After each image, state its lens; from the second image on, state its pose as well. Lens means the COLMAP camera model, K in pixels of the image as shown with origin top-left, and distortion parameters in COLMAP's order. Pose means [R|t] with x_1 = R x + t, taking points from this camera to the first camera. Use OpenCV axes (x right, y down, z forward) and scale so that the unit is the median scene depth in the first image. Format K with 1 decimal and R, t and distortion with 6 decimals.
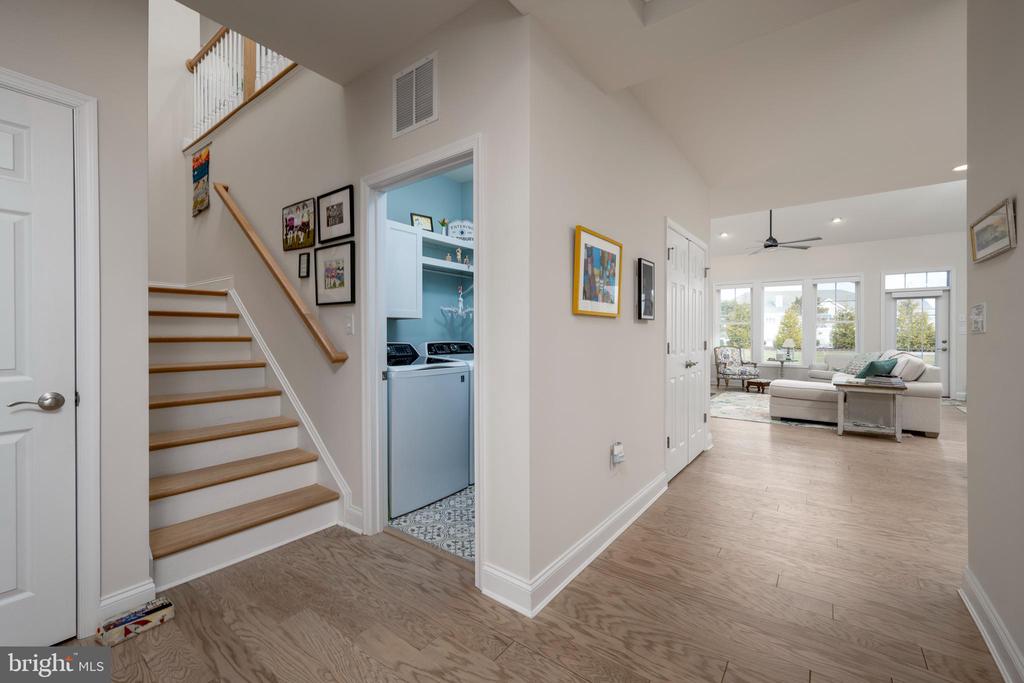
lens RADIAL K [[412.8, 0, 504.0], [0, 412.8, 337.2], [0, 0, 1]] dist [0.000734, 0.000125]
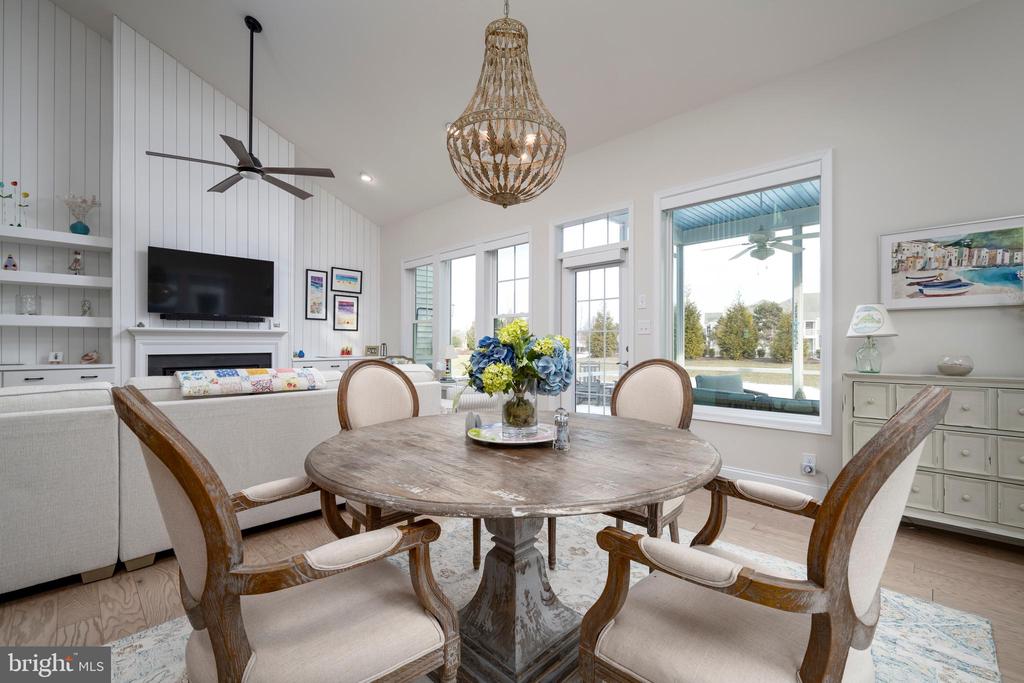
lens RADIAL K [[438.1, 0, 512.0], [0, 438.1, 341.5], [0, 0, 1]] dist [-0.000834, 0.000256]
pose [[0.993287, -0.001609, -0.115663, 2.844104], [0.000348, 0.999940, -0.010927, 0.021583], [0.115673, 0.010813, 0.993228, 1.273041]]
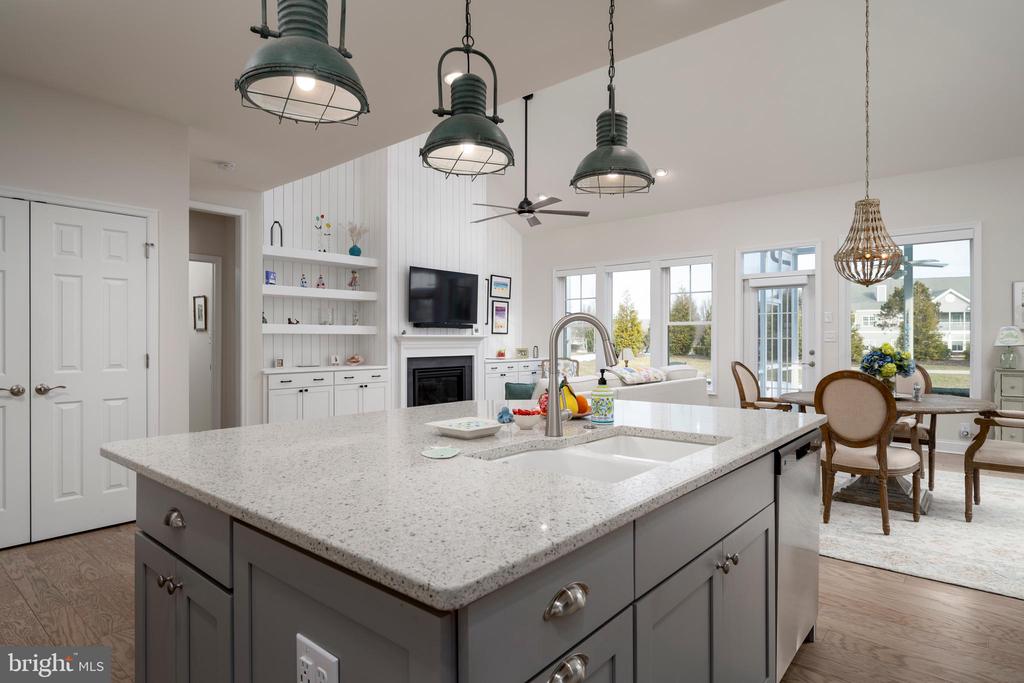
lens RADIAL K [[560.0, 0, 509.6], [0, 560.0, 339.5], [0, 0, 1]] dist [-0.001340, -0.000596]
pose [[0.998767, -0.000961, -0.049627, 1.796739], [0.000623, 0.999977, -0.006825, -0.012763], [0.049632, 0.006786, 0.998745, 0.209043]]
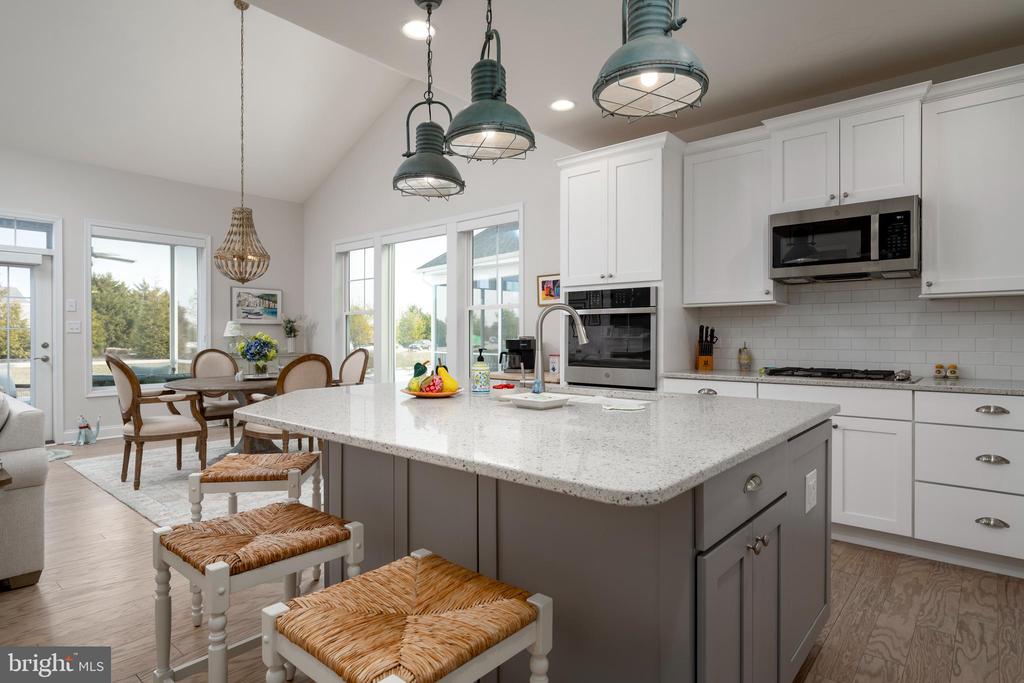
lens RADIAL K [[560.0, 0, 509.6], [0, 560.0, 339.5], [0, 0, 1]] dist [-0.001340, -0.000596]
pose [[0.055058, -0.006297, 0.998463, 0.944738], [0.004993, 0.999969, 0.006031, 0.003182], [-0.998471, 0.004653, 0.055088, 0.906608]]
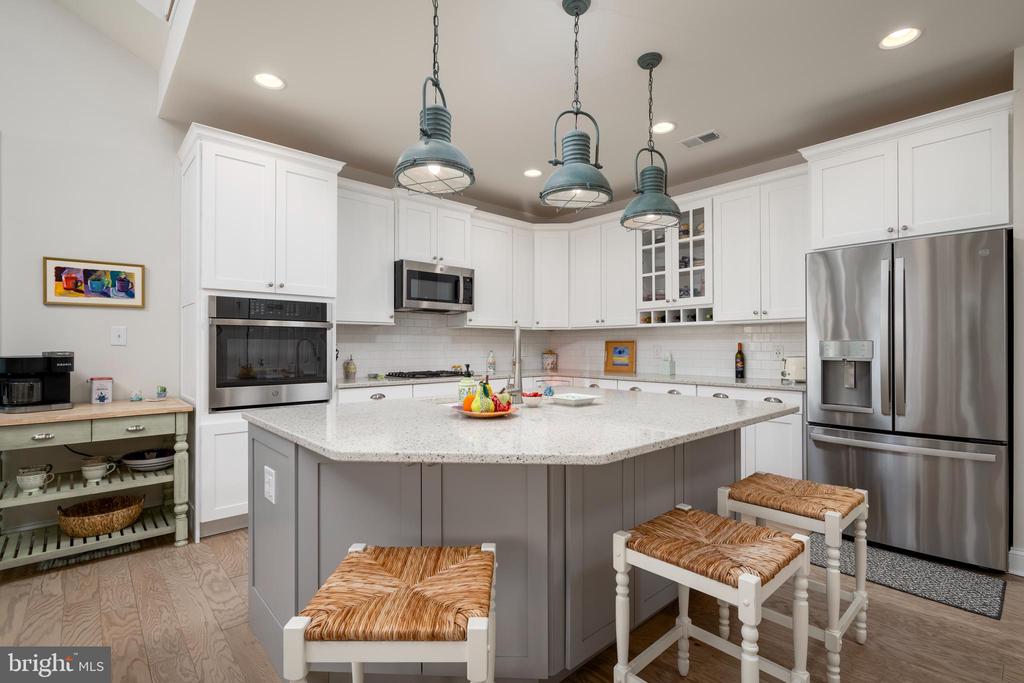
lens RADIAL K [[472.3, 0, 520.5], [0, 472.3, 341.3], [0, 0, 1]] dist [-0.000844, -0.000332]
pose [[-0.986336, 0.000709, 0.164747, 1.683322], [-0.000134, 0.999987, -0.005106, -0.013048], [-0.164749, -0.005059, -0.986323, 1.789714]]
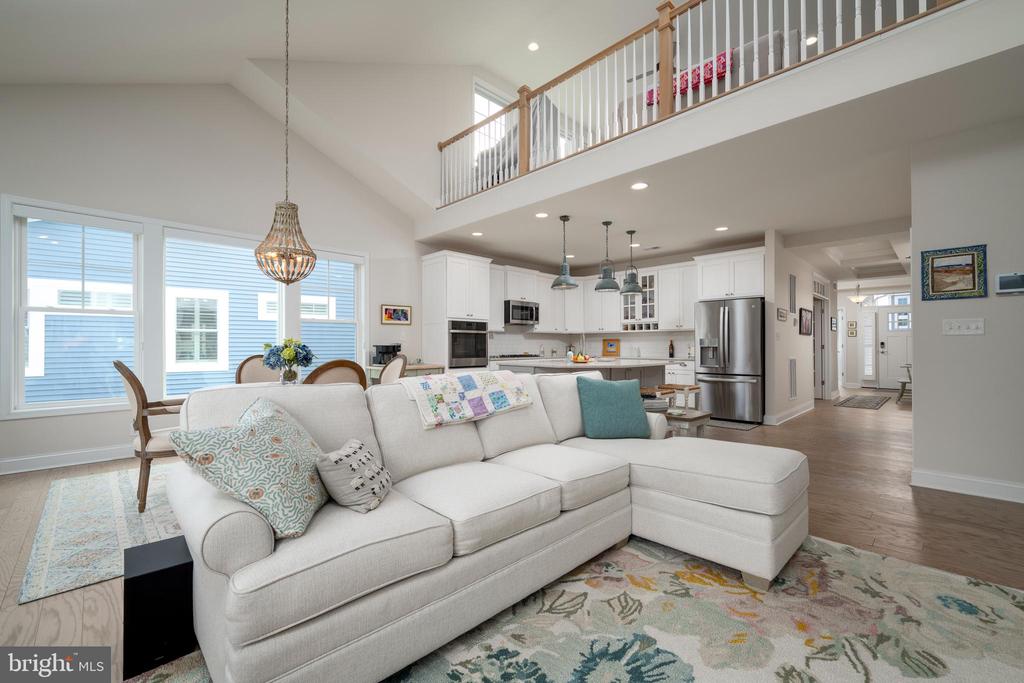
lens RADIAL K [[425.8, 0, 512.0], [0, 425.8, 341.5], [0, 0, 1]] dist [-0.000552, 0.000047]
pose [[-0.990600, 0.002631, 0.136766, 1.900100], [0.001766, 0.999978, -0.006448, 0.010032], [-0.136780, -0.006146, -0.990582, 3.125453]]
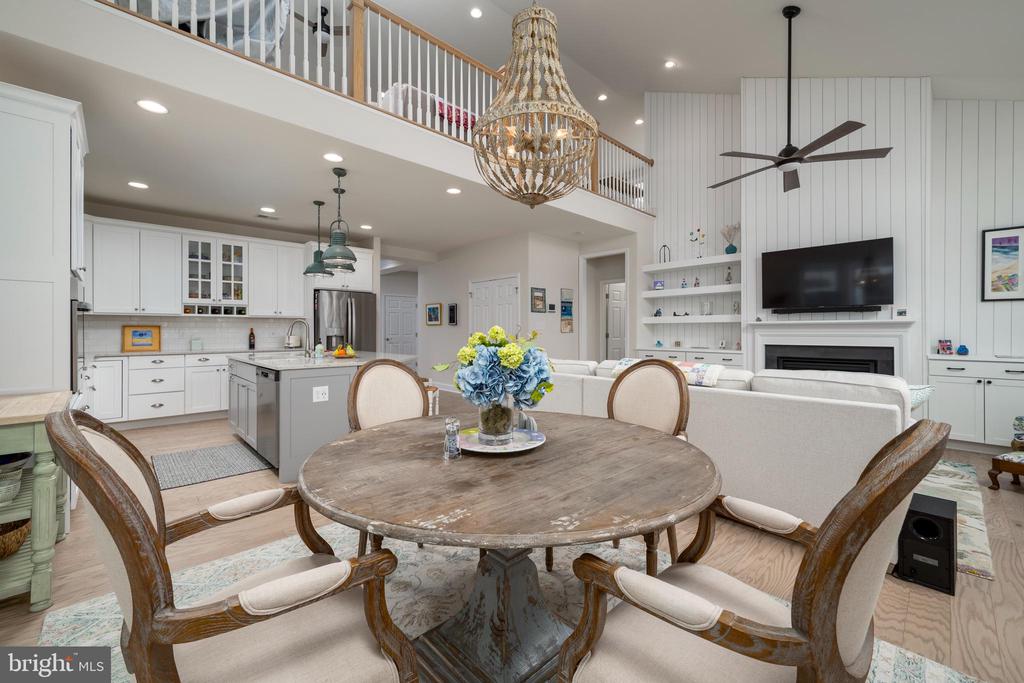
lens RADIAL K [[418.5, 0, 511.5], [0, 418.5, 330.1], [0, 0, 1]] dist [0.000995, 0.000164]
pose [[-0.148168, -0.000759, -0.988962, 3.337645], [-0.004089, 0.999992, -0.000155, -0.008392], [0.988954, 0.004020, -0.148170, 1.962819]]
